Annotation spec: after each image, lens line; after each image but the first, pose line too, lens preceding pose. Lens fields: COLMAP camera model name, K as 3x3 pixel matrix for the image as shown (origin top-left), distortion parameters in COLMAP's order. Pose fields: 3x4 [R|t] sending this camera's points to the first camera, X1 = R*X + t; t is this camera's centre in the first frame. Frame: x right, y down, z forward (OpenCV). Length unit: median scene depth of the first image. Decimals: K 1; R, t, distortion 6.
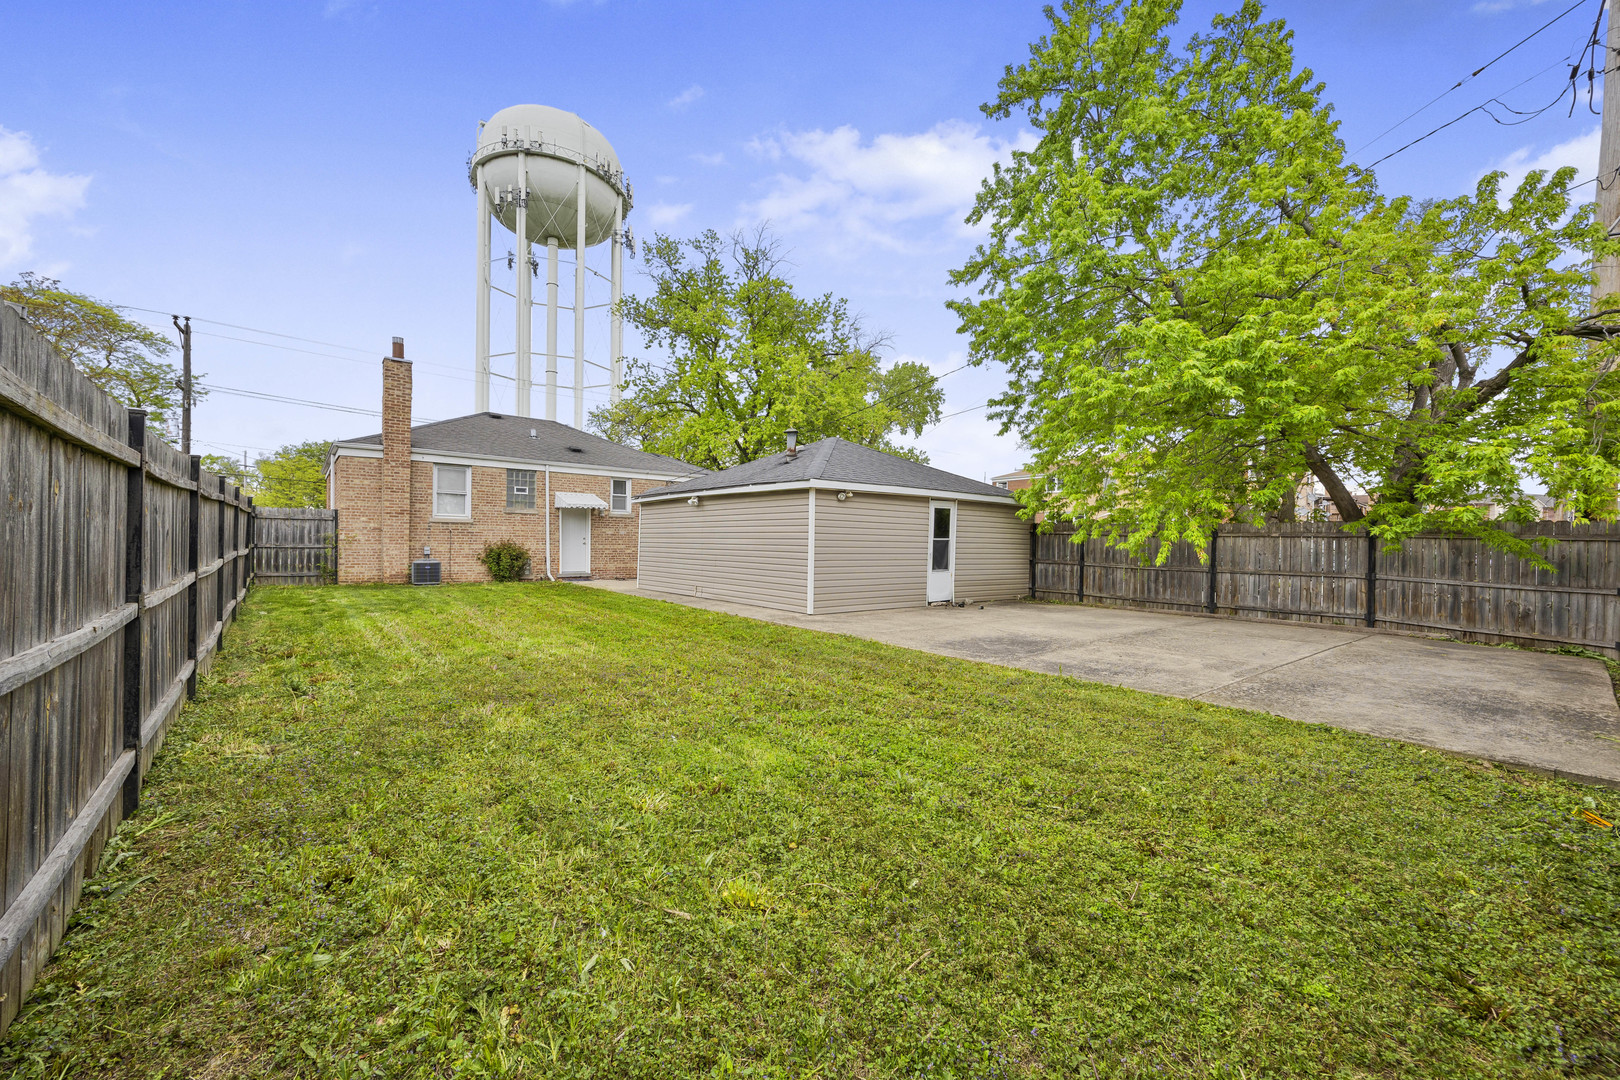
lens RADIAL K [[614.9, 0, 813.4], [0, 614.9, 540.2], [0, 0, 1]] dist [-0.002869, -0.000206]
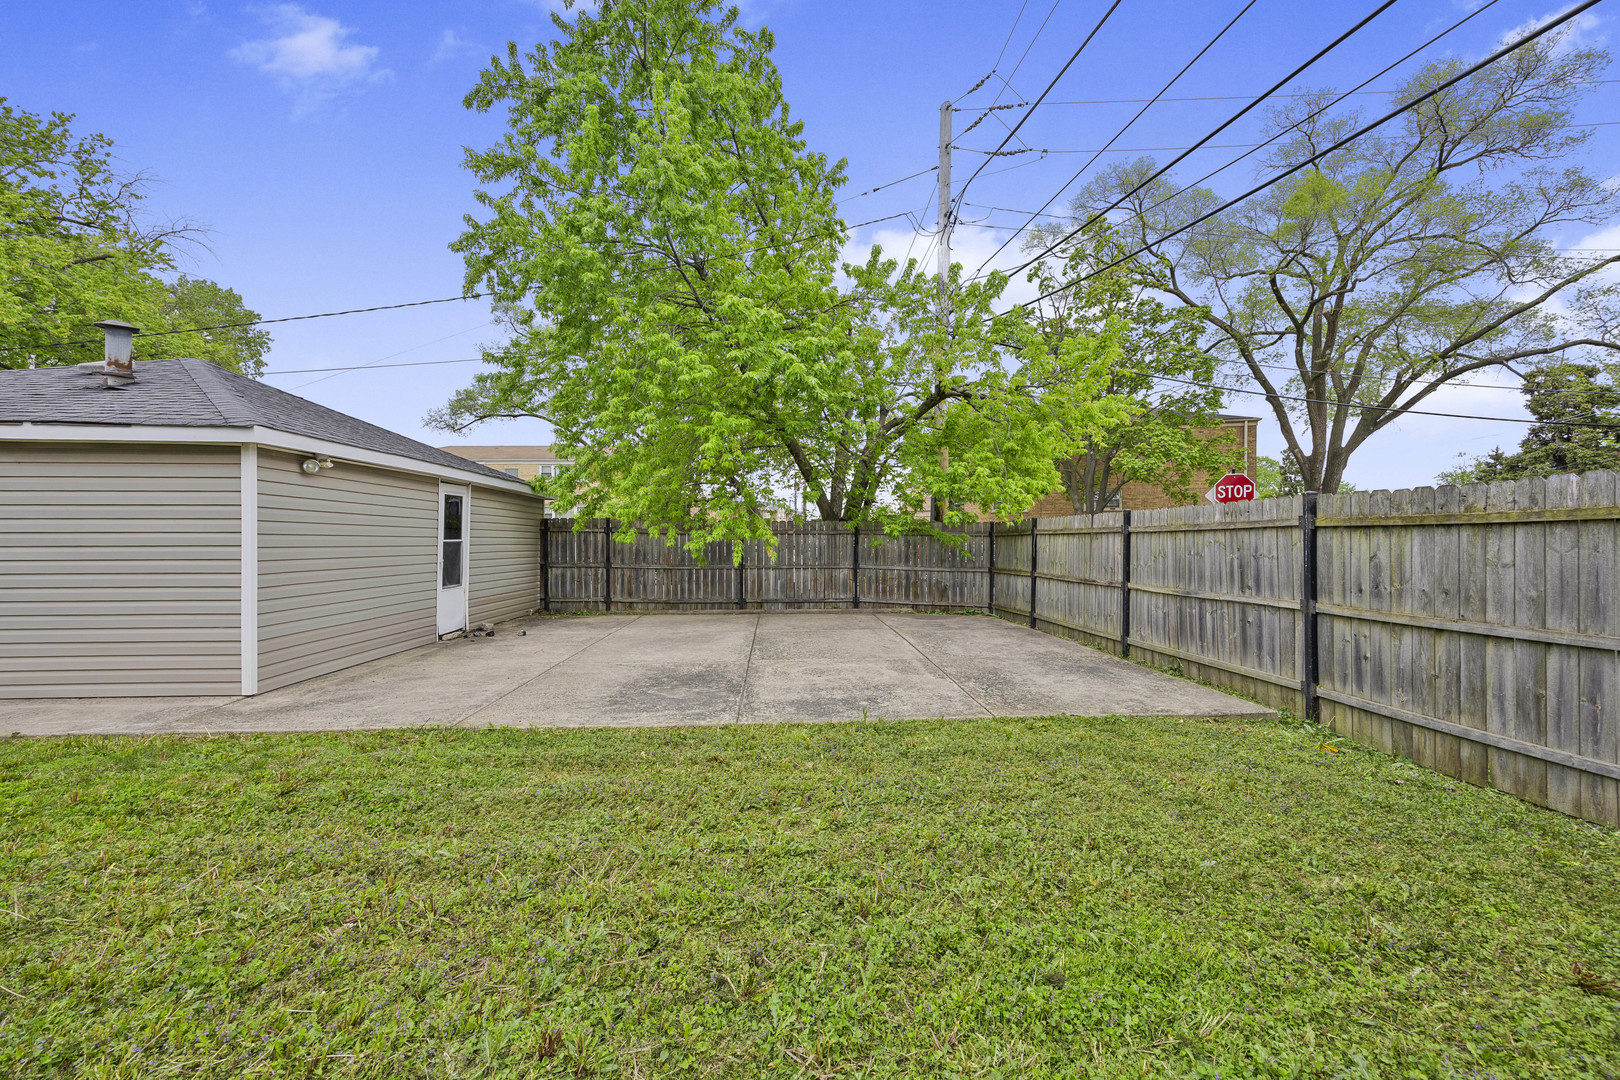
lens RADIAL K [[631.3, 0, 813.7], [0, 631.3, 534.2], [0, 0, 1]] dist [-0.002531, -0.000152]
pose [[0.588941, -0.007047, 0.808145, -0.119602], [0.008776, 0.999959, 0.002325, -0.006762], [-0.808128, 0.005723, 0.588979, 0.255850]]
